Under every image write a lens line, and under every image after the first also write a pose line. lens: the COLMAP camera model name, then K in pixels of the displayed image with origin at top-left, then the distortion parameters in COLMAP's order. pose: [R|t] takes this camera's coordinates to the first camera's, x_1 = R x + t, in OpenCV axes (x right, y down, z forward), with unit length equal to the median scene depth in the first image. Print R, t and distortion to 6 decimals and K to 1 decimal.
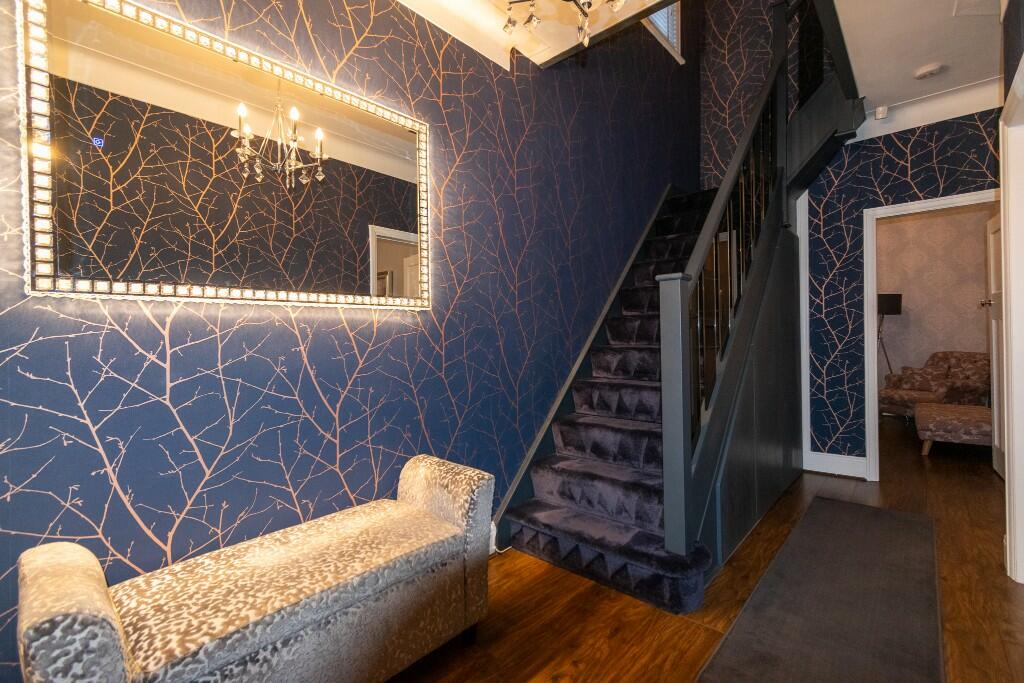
lens RADIAL K [[451.6, 0, 516.4], [0, 451.6, 338.4], [0, 0, 1]] dist [0.000373, 0.000988]
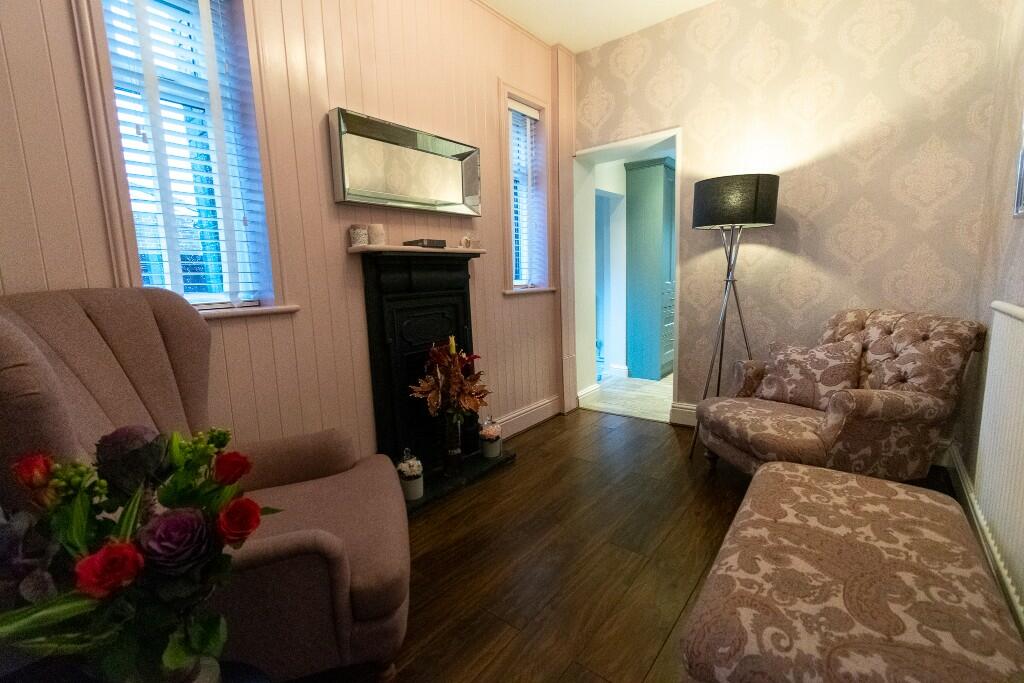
lens RADIAL K [[451.6, 0, 508.6], [0, 451.6, 340.6], [0, 0, 1]] dist [0.000373, 0.000988]
pose [[0.998093, -0.025929, 0.056010, 0.603574], [0.018241, 0.990861, 0.133647, -0.006059], [-0.058964, -0.132370, 0.989445, 0.604299]]
